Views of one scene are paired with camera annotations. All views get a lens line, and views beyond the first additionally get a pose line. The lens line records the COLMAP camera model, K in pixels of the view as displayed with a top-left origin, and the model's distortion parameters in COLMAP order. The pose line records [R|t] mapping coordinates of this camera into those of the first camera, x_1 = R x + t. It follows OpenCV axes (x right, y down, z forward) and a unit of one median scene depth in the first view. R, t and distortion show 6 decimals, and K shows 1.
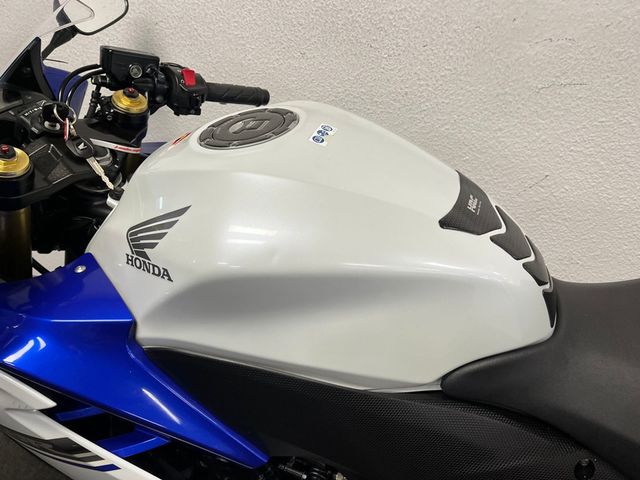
lens RADIAL K [[488.2, 0, 321.3], [0, 488.2, 246.6], [0, 0, 1]] dist [0.033846, -0.048347]
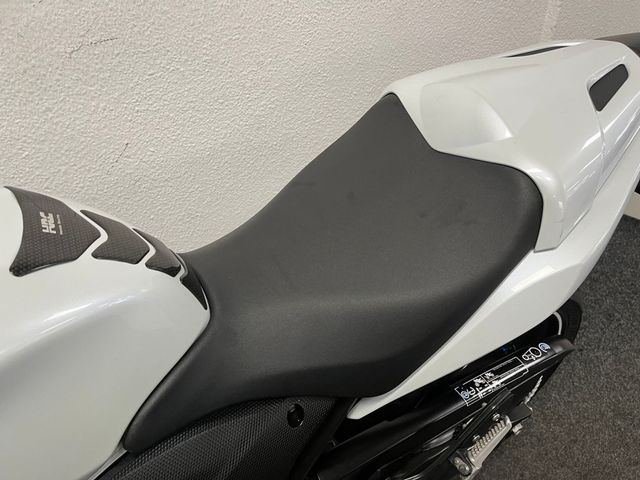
lens RADIAL K [[488.2, 0, 324.8], [0, 488.2, 238.5], [0, 0, 1]] dist [0.033846, -0.048347]
pose [[0.658259, -0.429044, 0.618561, 0.068516], [0.391117, 0.897000, 0.205956, -0.033573], [-0.643213, 0.106357, 0.758264, 0.098598]]
